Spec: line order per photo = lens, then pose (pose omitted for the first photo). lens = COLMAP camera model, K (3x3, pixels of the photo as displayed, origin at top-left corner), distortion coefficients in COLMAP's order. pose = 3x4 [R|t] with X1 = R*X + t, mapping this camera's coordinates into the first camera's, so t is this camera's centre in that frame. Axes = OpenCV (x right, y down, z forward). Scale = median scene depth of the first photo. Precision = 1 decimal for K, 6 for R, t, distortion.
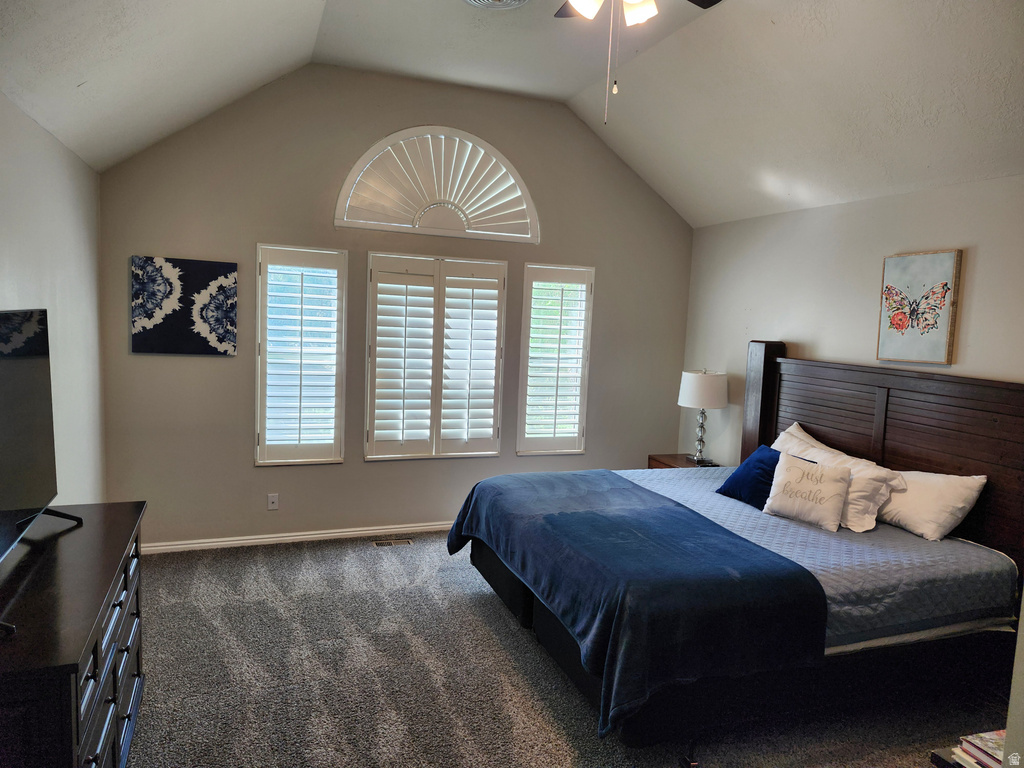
lens RADIAL K [[701.0, 0, 512.5], [0, 701.0, 394.3], [0, 0, 1]] dist [0.116143, -0.139399]
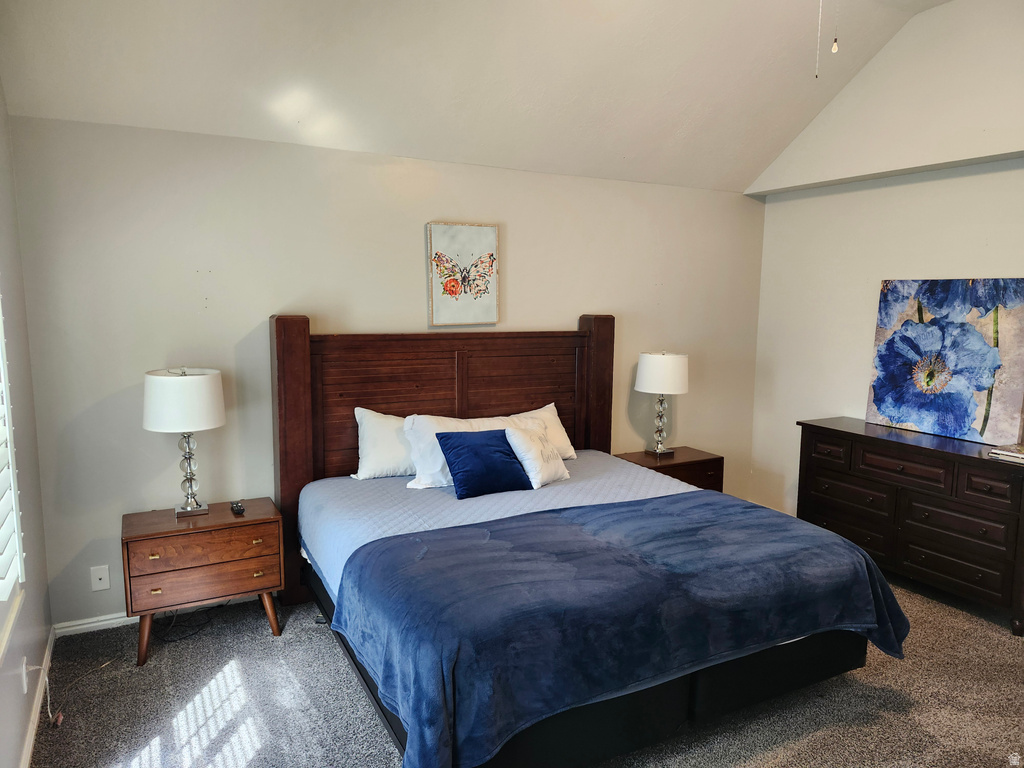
lens RADIAL K [[701.0, 0, 512.5], [0, 701.0, 394.3], [0, 0, 1]] dist [0.116143, -0.139399]
pose [[-0.133221, -0.183073, 0.974031, -0.538068], [0.098922, 0.975427, 0.196866, -0.148212], [-0.986137, 0.122580, -0.111838, 1.078691]]
